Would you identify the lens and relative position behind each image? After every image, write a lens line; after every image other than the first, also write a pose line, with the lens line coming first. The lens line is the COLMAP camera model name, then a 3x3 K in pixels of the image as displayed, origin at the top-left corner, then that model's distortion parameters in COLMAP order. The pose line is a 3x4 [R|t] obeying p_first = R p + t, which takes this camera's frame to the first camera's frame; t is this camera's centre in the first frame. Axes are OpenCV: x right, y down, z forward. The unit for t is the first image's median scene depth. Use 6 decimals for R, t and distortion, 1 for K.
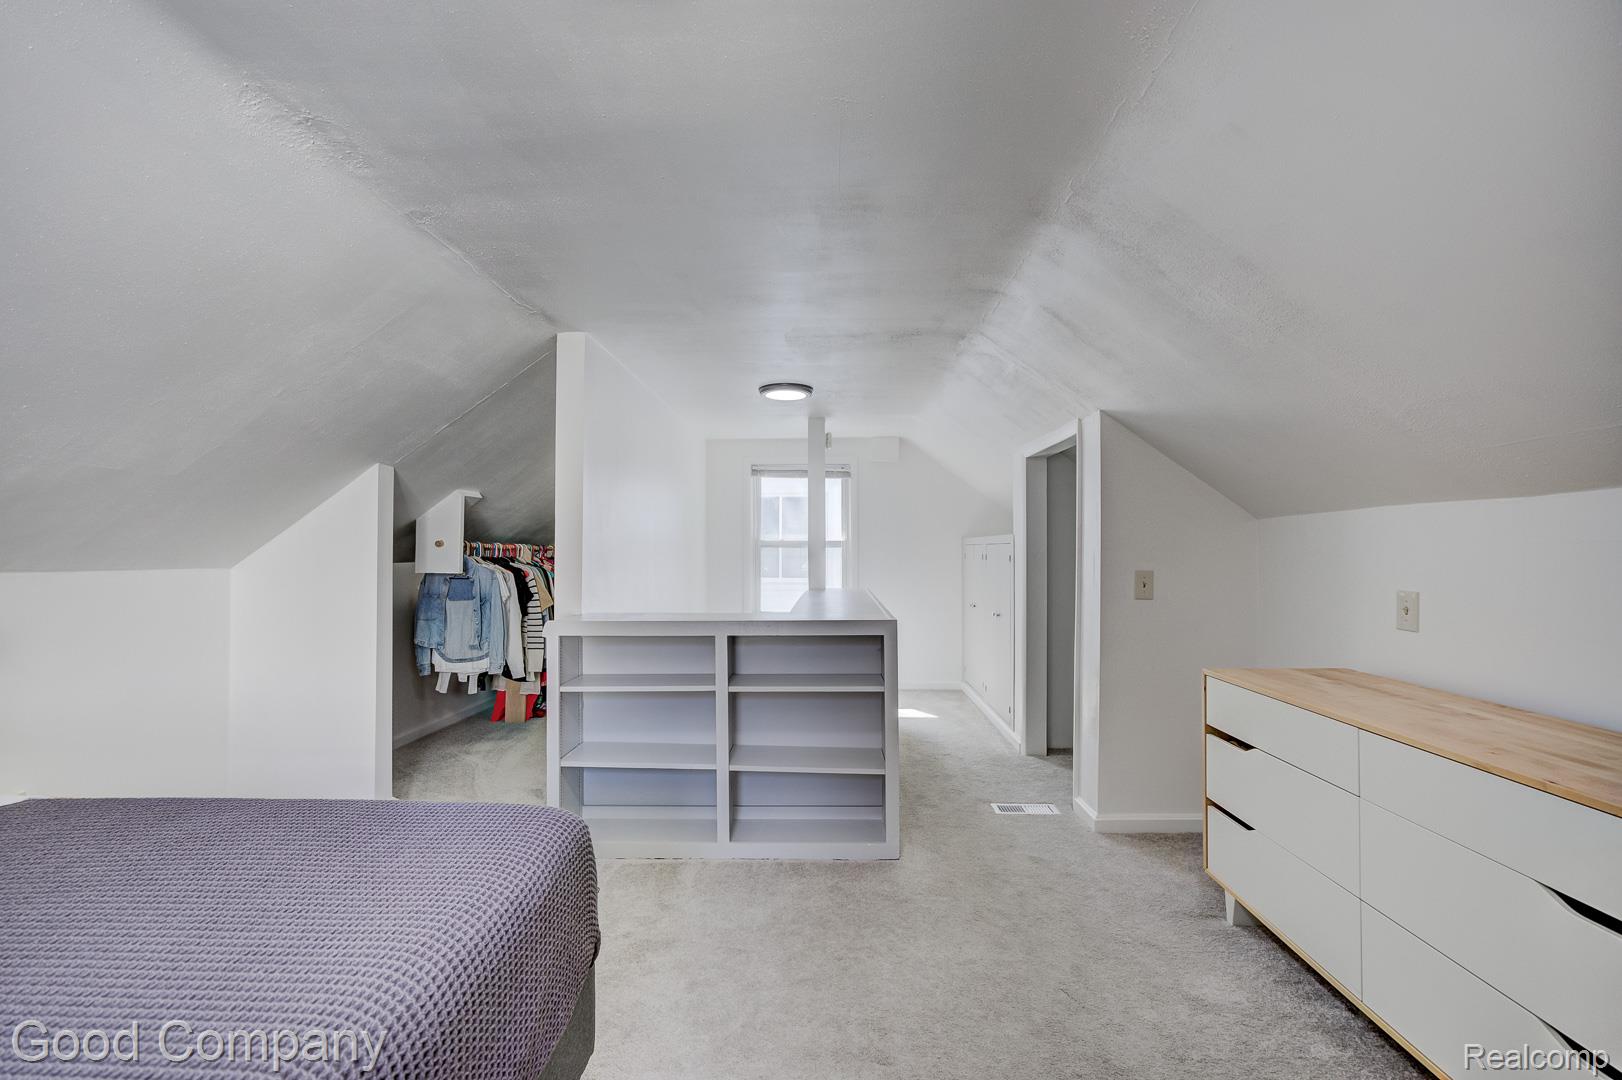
lens RADIAL K [[695.4, 0, 816.2], [0, 695.4, 541.4], [0, 0, 1]] dist [-0.020017, 0.003834]
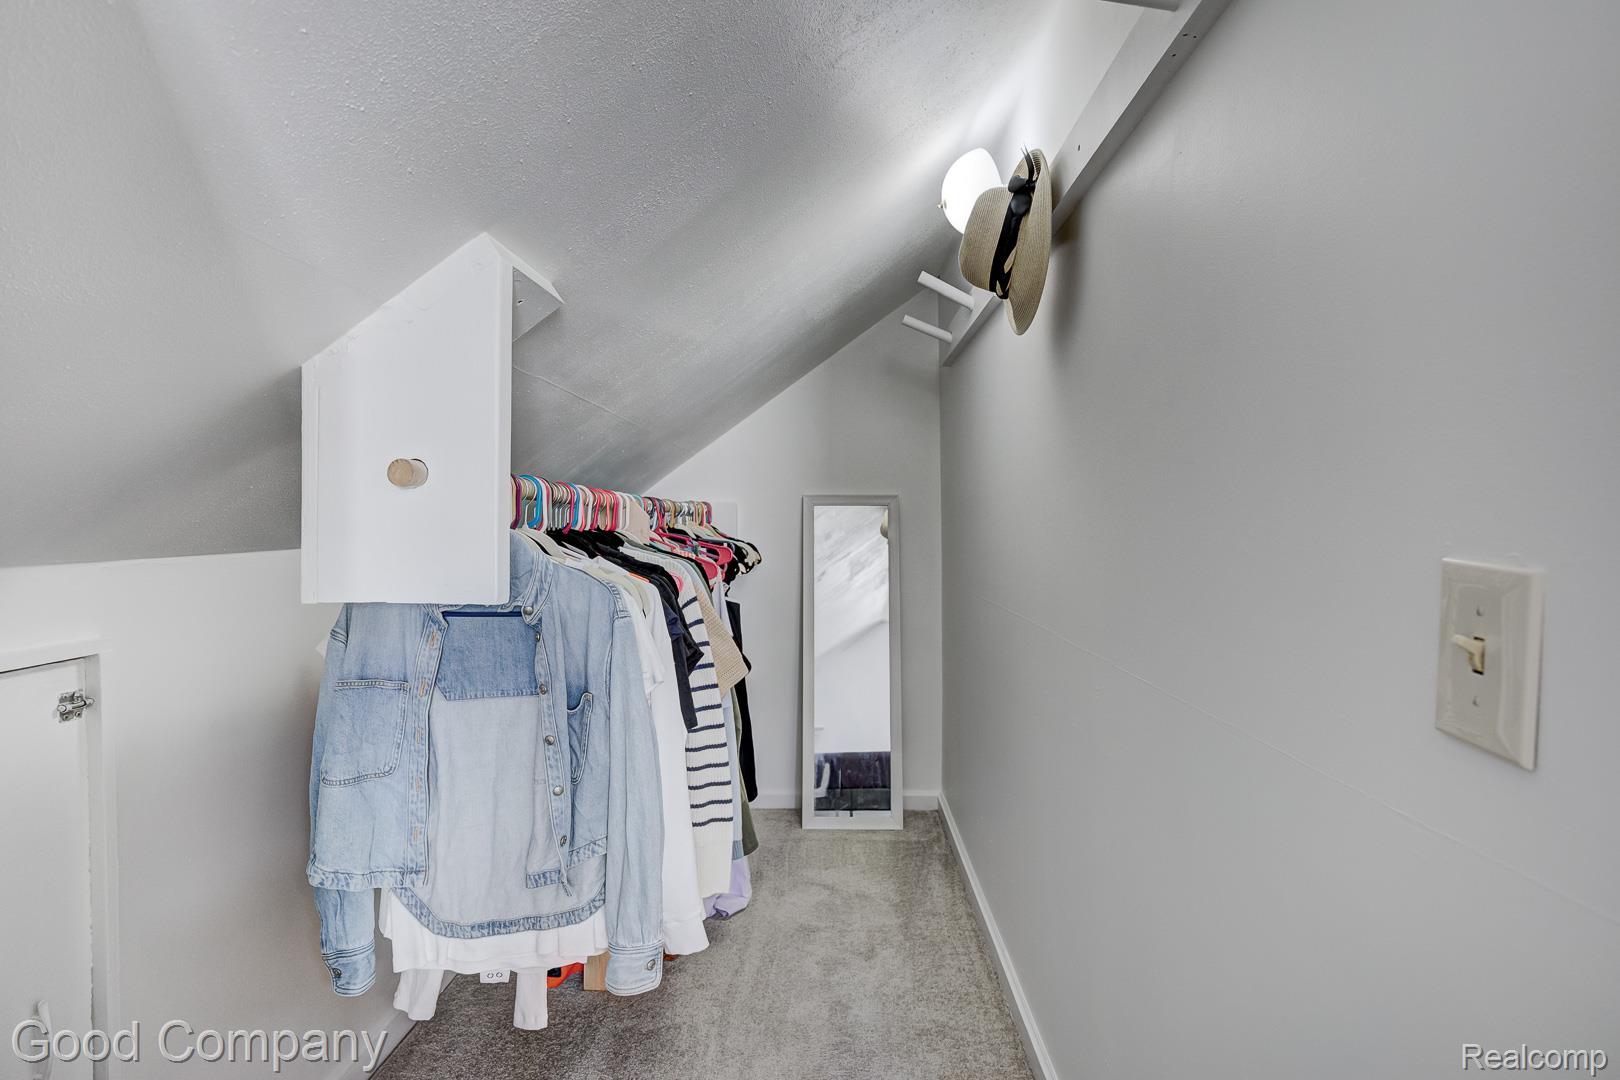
lens RADIAL K [[778.4, 0, 816.0], [0, 778.4, 541.2], [0, 0, 1]] dist [-0.005029, -0.000547]
pose [[0.999988, 0.004579, -0.001741, -0.392728], [-0.004497, 0.999003, 0.044413, 0.013143], [0.001942, -0.044405, 0.999012, 0.714879]]
